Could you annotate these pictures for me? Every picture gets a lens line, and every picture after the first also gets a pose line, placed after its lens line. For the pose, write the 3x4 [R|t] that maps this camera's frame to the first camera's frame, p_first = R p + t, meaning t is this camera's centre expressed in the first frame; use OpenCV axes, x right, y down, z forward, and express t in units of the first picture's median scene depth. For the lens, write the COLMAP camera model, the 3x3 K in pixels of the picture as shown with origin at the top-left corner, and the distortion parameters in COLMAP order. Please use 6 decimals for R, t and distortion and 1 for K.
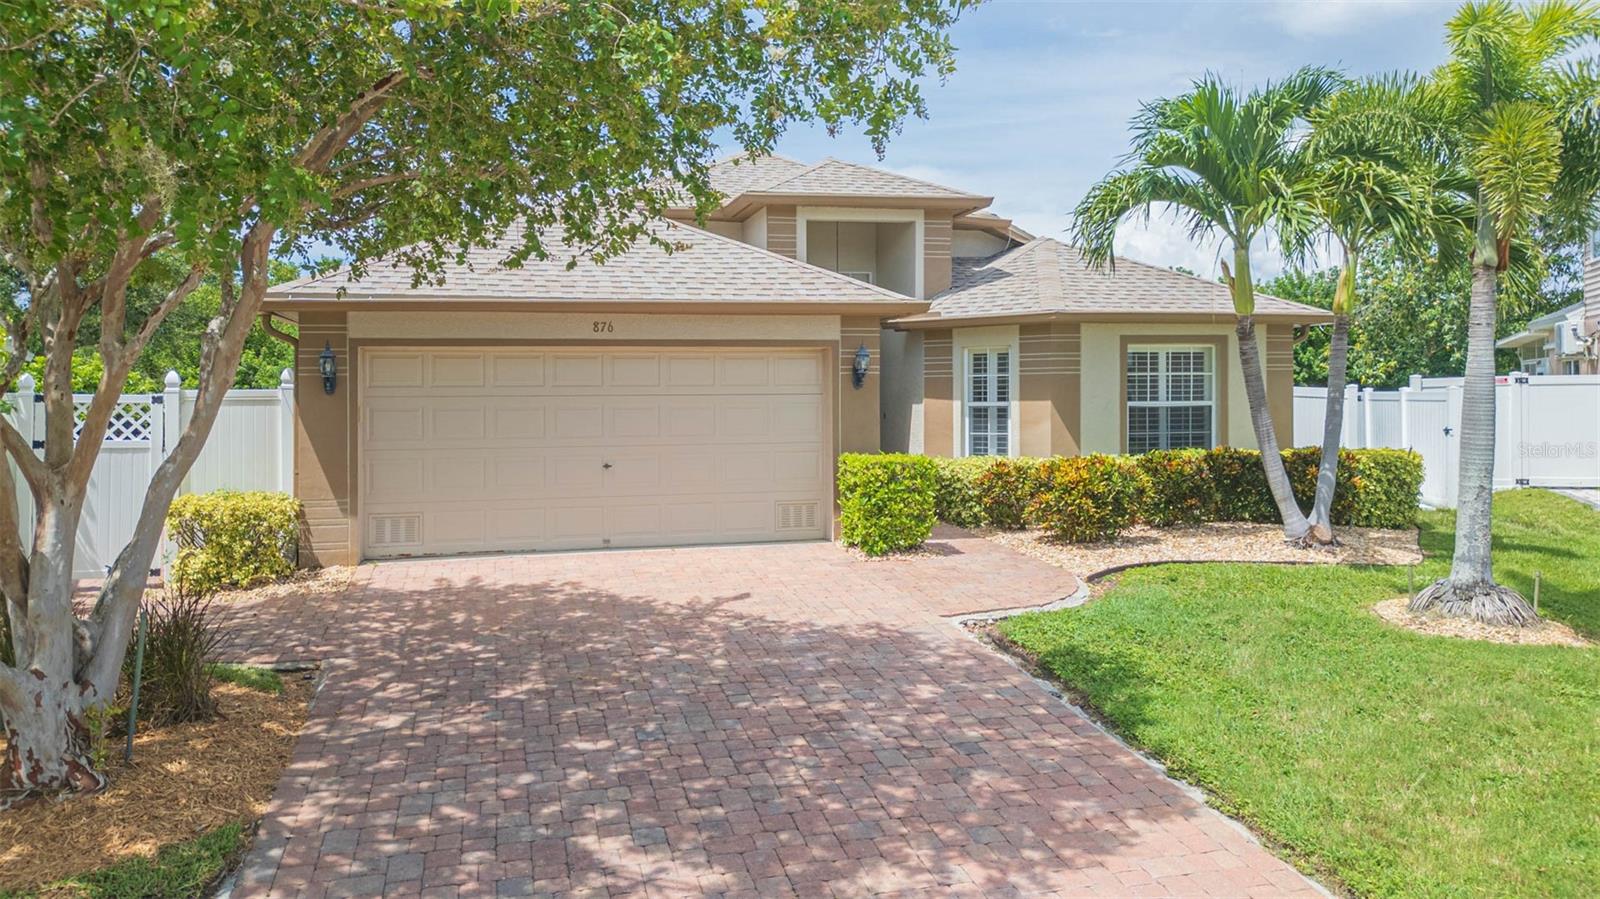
lens RADIAL K [[1134.3, 0, 800.0], [0, 1134.3, 452.1], [0, 0, 1]] dist [0.041353, -0.001292]
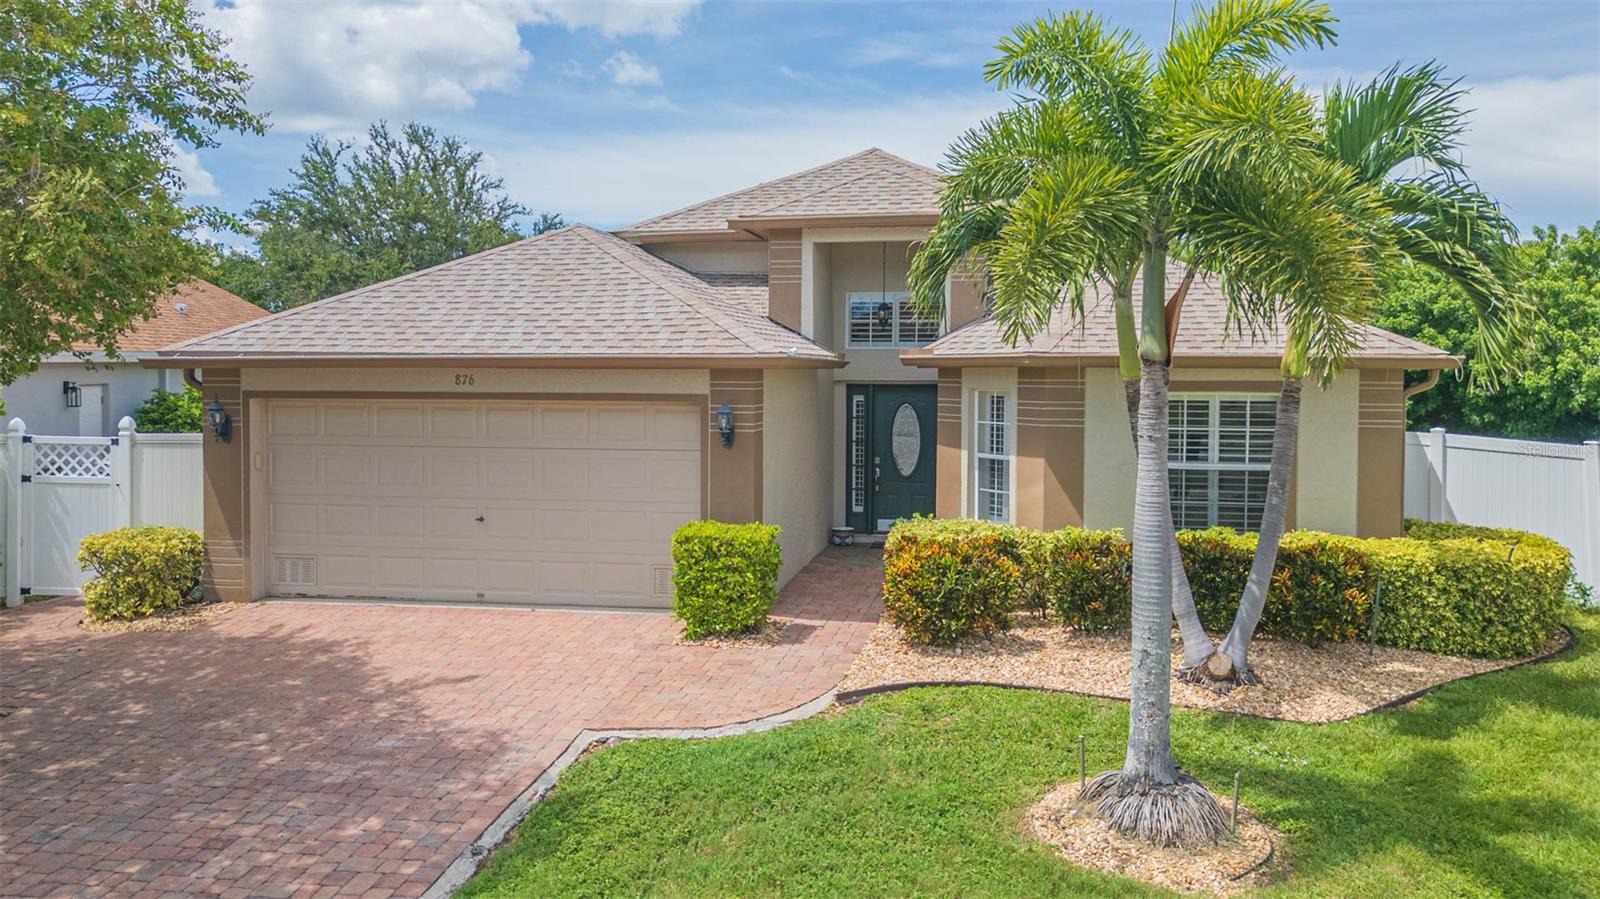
lens RADIAL K [[1240.1, 0, 797.8], [0, 1240.1, 442.8], [0, 0, 1]] dist [0.049280, -0.008912]
pose [[0.921206, 0.036705, -0.387339, 0.493254], [-0.033135, 0.999325, 0.015892, -0.079252], [0.387661, -0.001806, 0.921800, 0.111436]]
